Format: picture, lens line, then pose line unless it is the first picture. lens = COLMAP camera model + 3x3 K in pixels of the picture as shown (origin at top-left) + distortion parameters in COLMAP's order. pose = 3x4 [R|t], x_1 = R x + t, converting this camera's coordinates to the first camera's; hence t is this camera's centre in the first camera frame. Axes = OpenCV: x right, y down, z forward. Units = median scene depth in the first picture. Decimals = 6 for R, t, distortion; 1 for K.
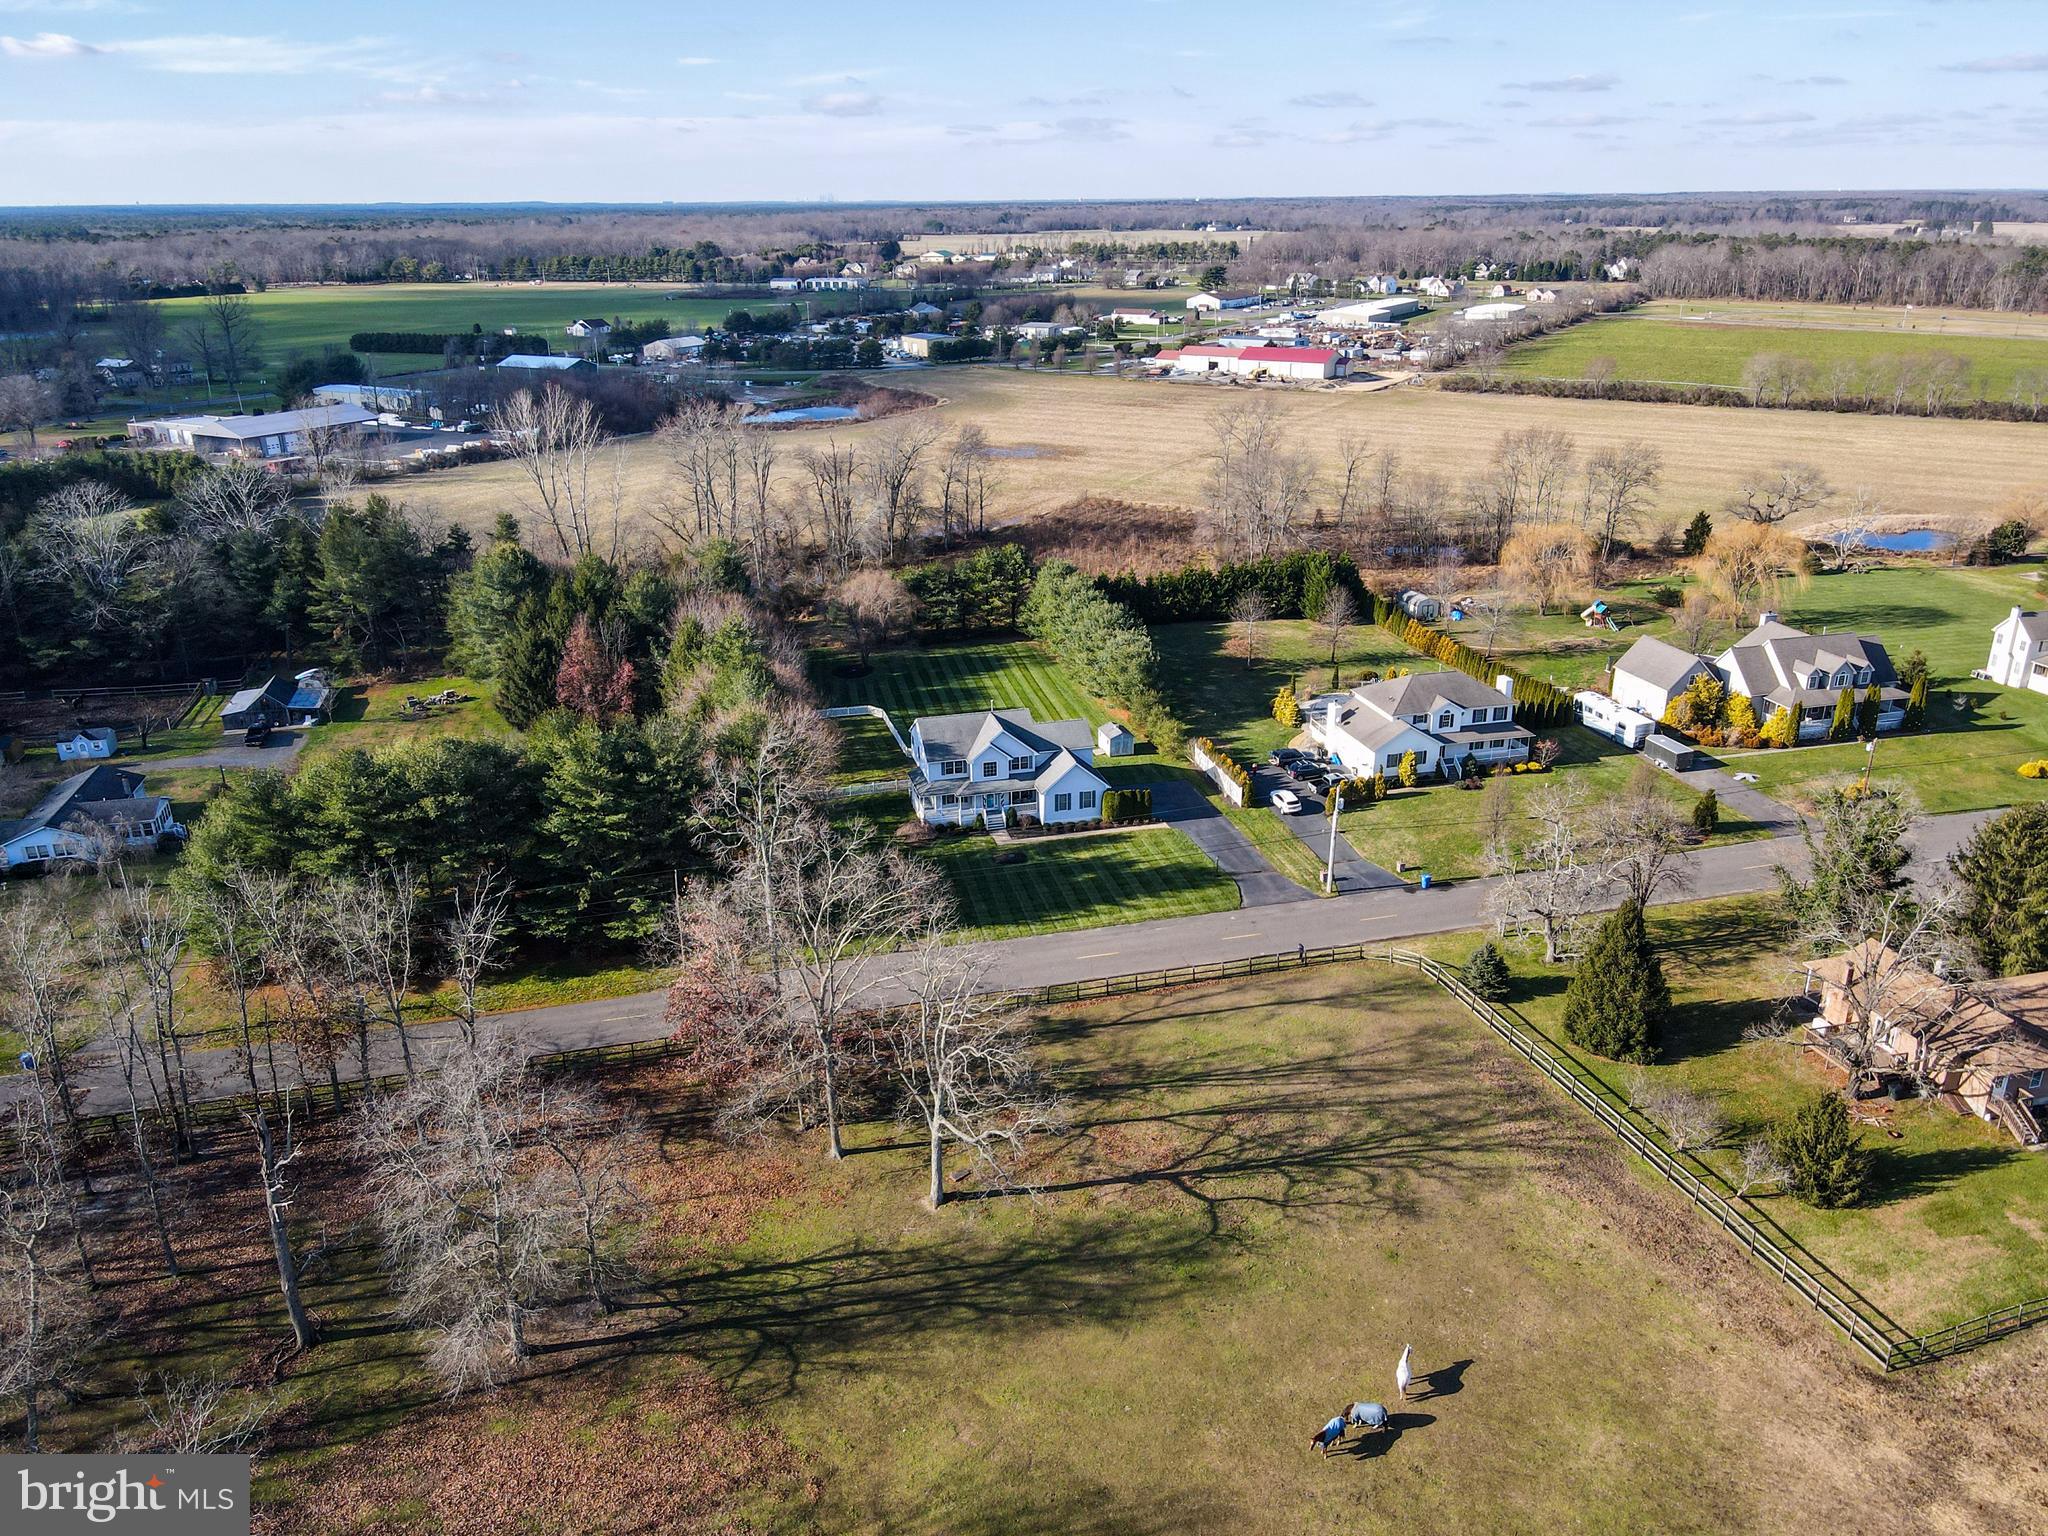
lens RADIAL K [[1499.0, 0, 1049.6], [0, 1499.0, 769.1], [0, 0, 1]] dist [0.000404, 0.002475]
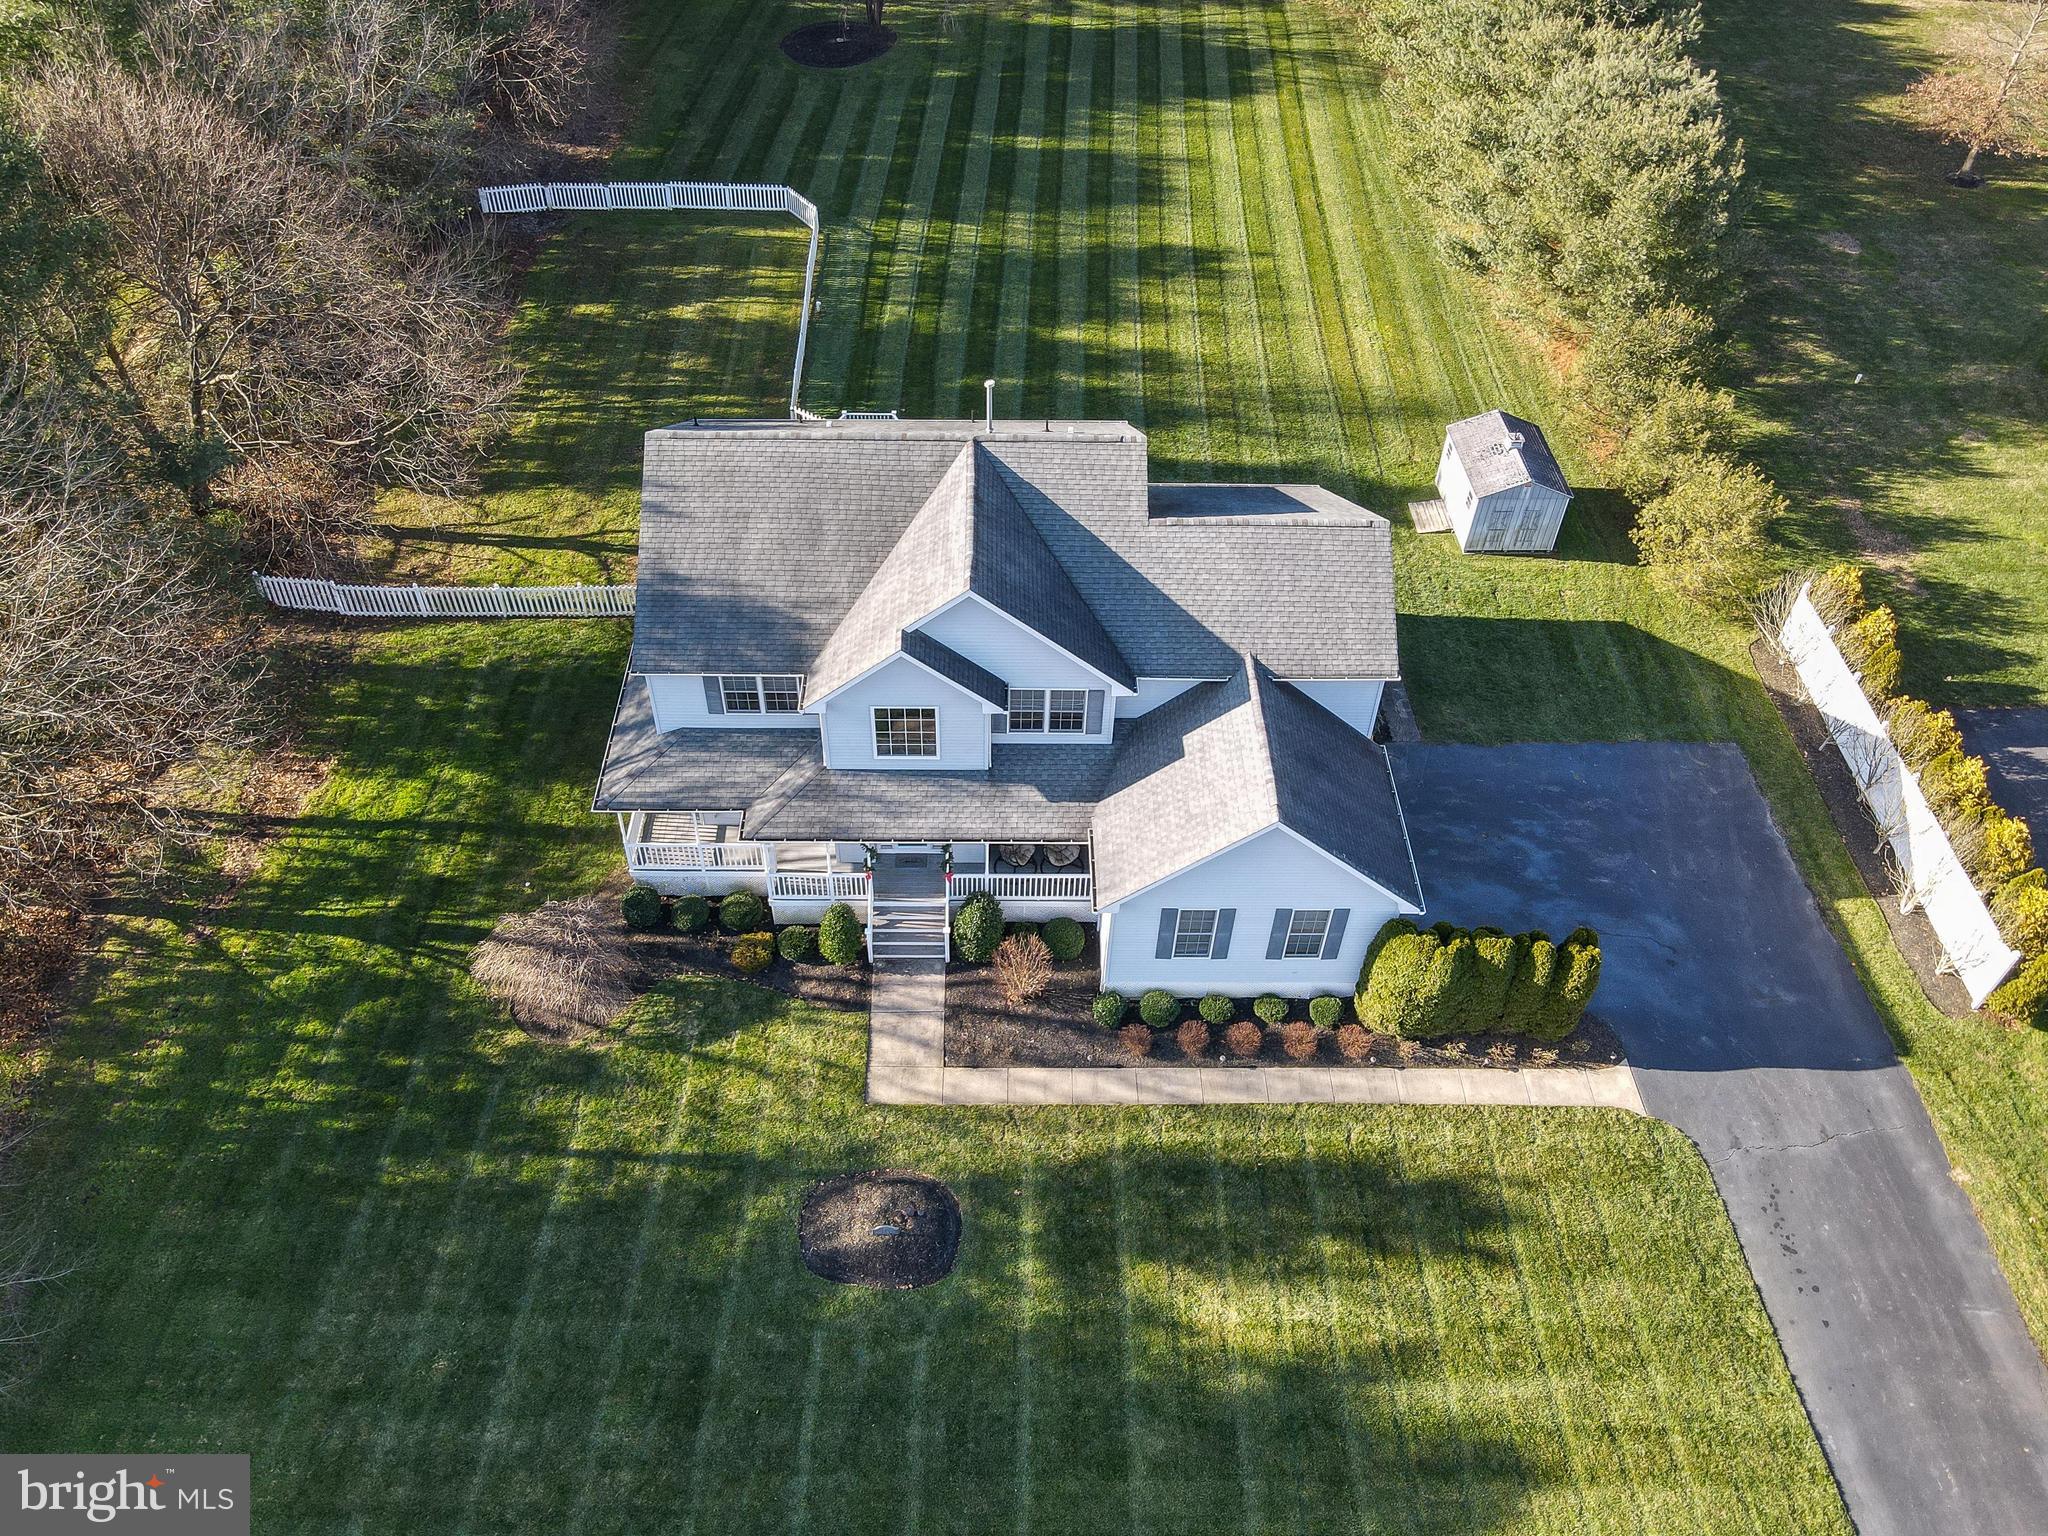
lens RADIAL K [[1512.6, 0, 1016.2], [0, 1512.6, 778.4], [0, 0, 1]] dist [0.011571, 0.007503]
pose [[0.966323, 0.198677, -0.163548, 0.012912], [-0.109711, 0.892969, 0.436544, -0.081043], [0.232774, -0.403899, 0.884693, 0.668725]]
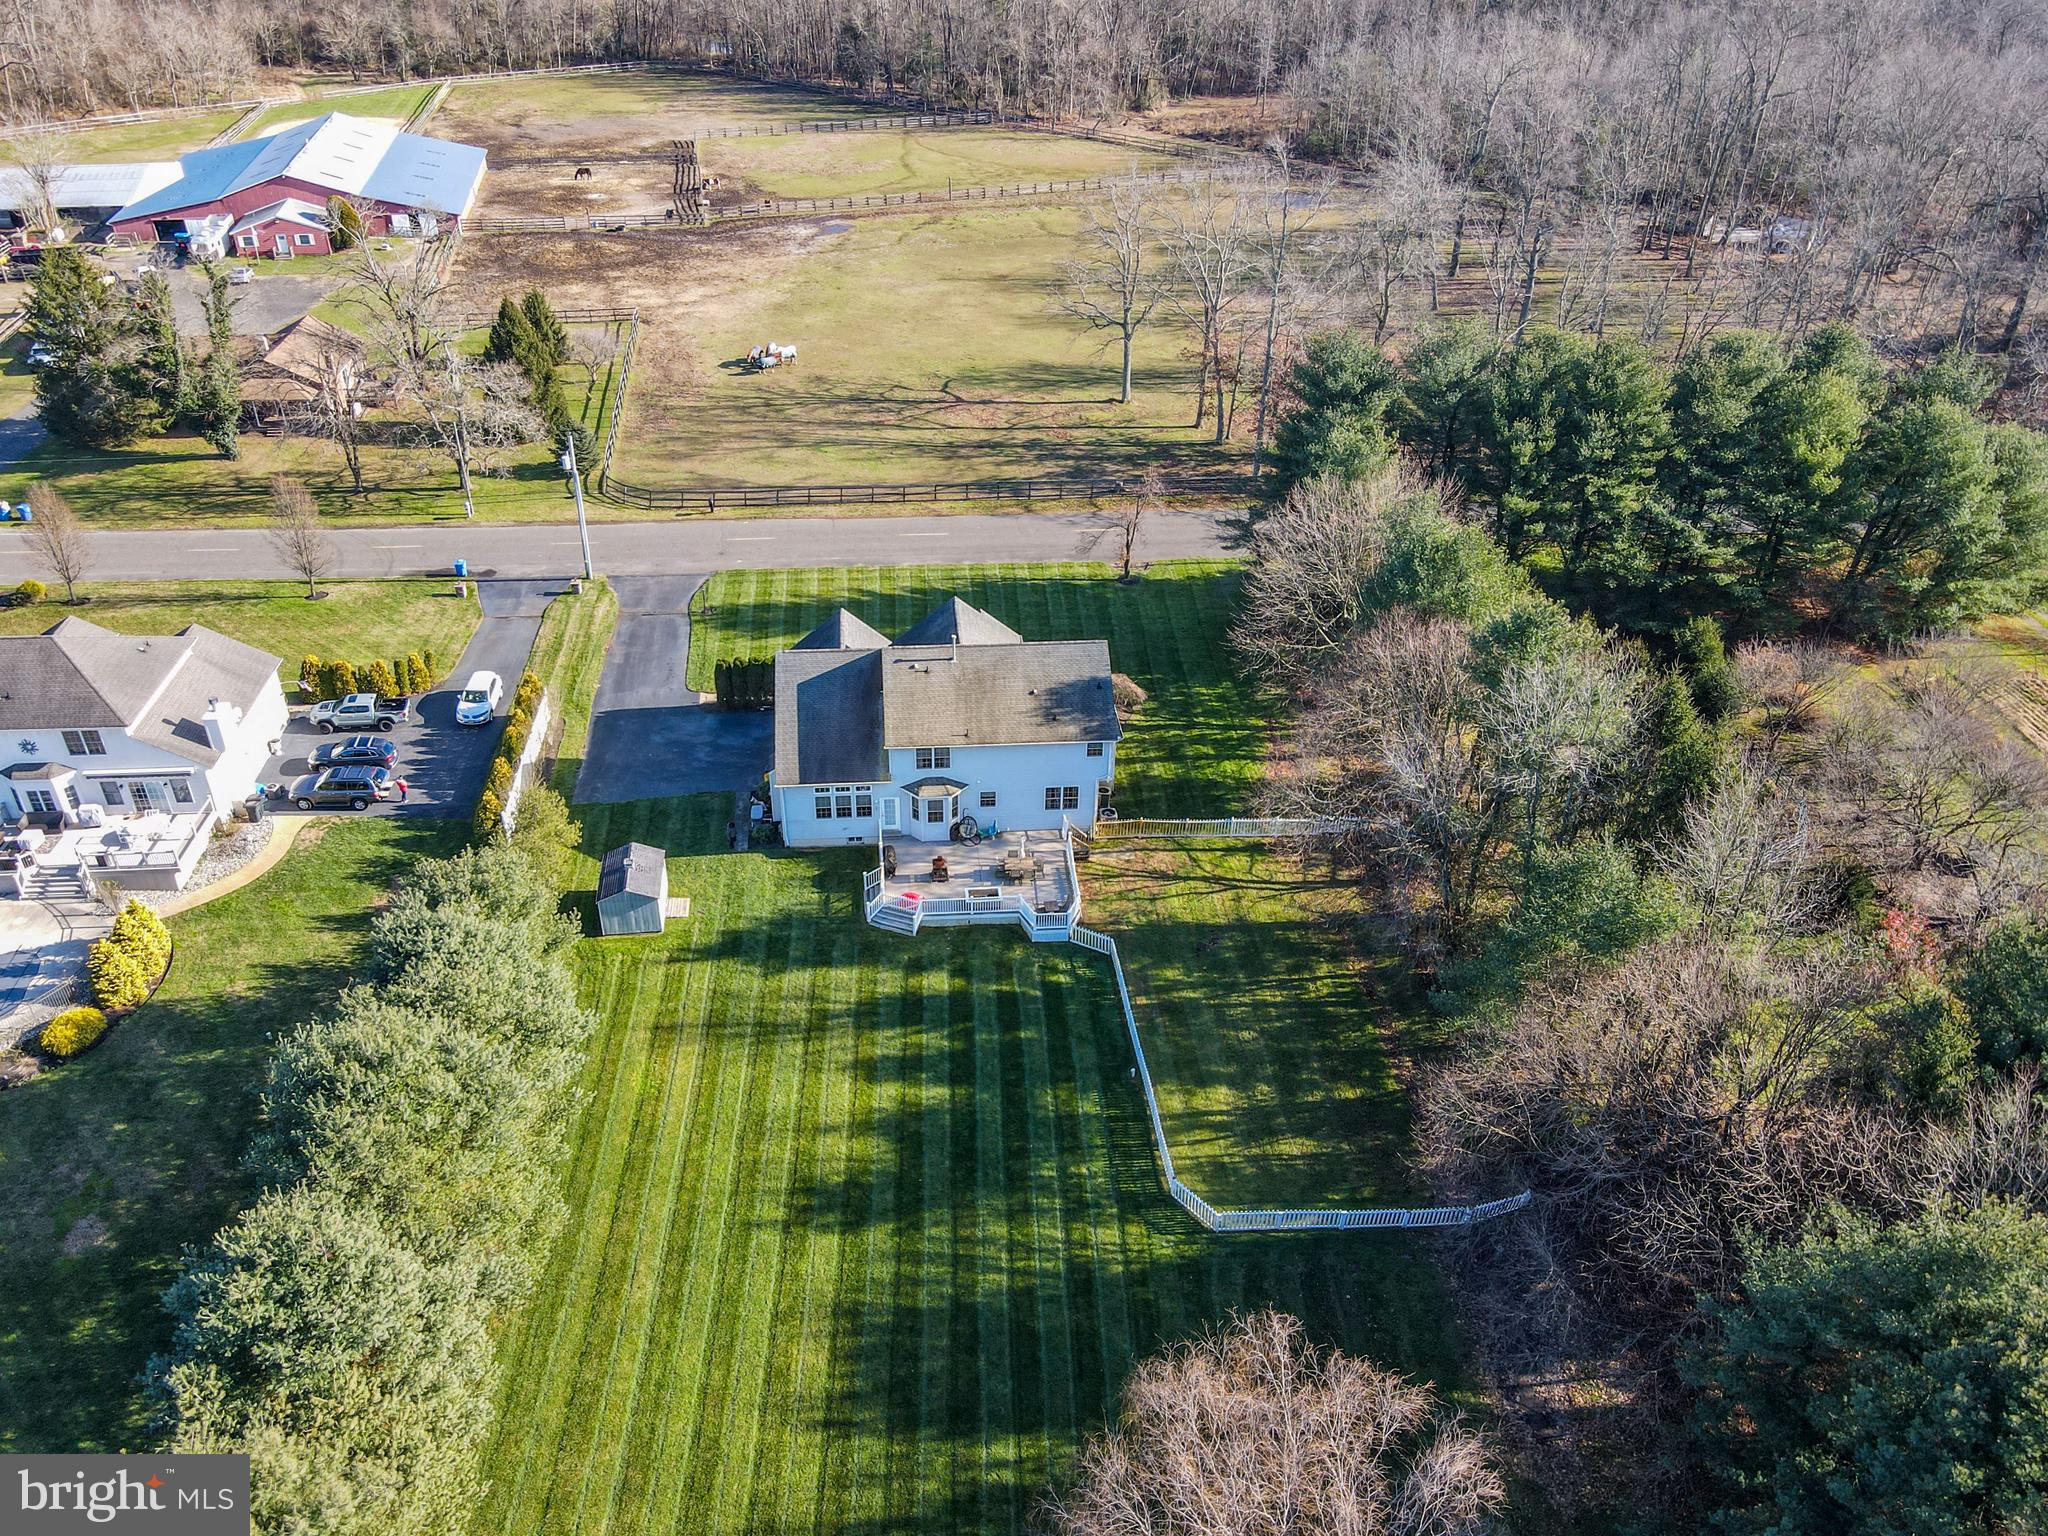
lens RADIAL K [[1541.8, 0, 990.6], [0, 1541.8, 768.1], [0, 0, 1]] dist [0.005324, 0.051939]
pose [[-0.978655, -0.106862, 0.175542, -0.125935], [0.080051, 0.588489, 0.804532, -0.372961], [-0.189279, 0.801412, -0.567374, 1.148113]]
